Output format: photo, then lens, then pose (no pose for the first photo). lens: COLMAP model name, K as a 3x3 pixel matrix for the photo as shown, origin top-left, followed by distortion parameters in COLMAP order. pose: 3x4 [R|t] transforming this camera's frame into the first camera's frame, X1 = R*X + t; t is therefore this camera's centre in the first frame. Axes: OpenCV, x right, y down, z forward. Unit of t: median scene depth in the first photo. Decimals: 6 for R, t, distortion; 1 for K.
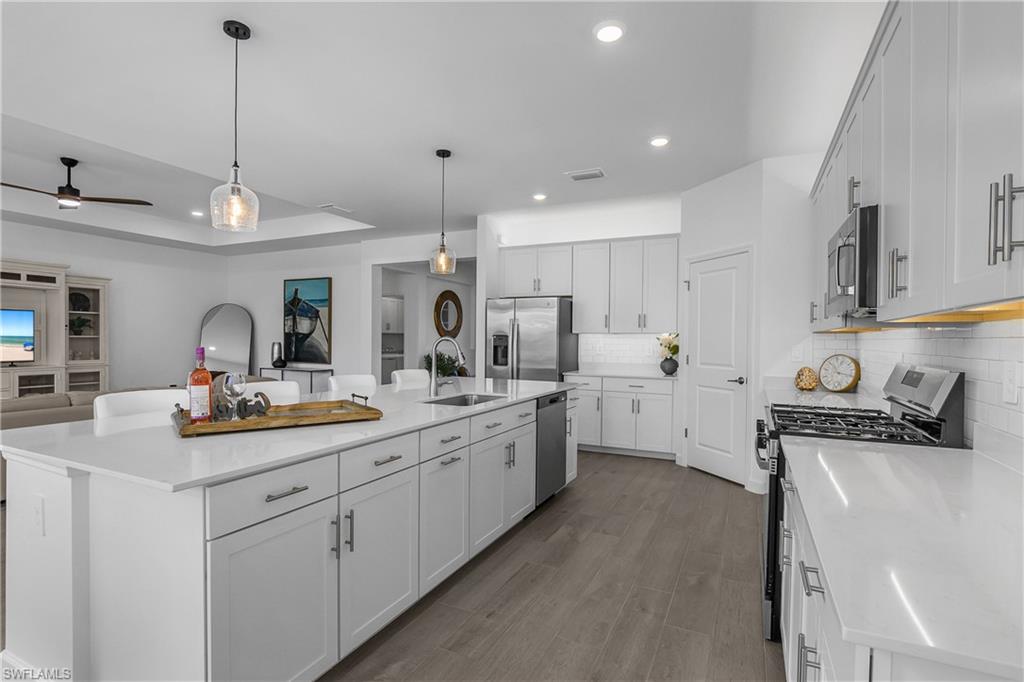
lens RADIAL K [[504.6, 0, 512.1], [0, 504.6, 341.3], [0, 0, 1]] dist [-0.024727, 0.002041]
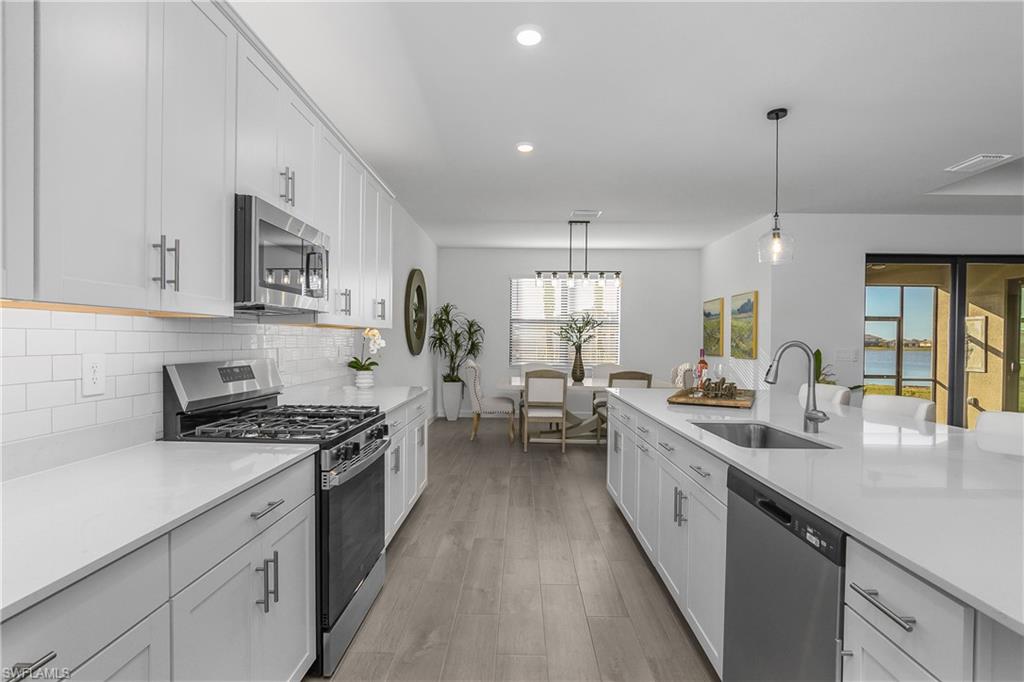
lens RADIAL K [[504.6, 0, 511.7], [0, 504.6, 343.6], [0, 0, 1]] dist [-0.024727, 0.002041]
pose [[-0.912739, -0.013004, -0.408337, 0.555283], [-0.017097, 0.999834, 0.006375, -0.006070], [0.408186, 0.012800, -0.912809, 1.705647]]
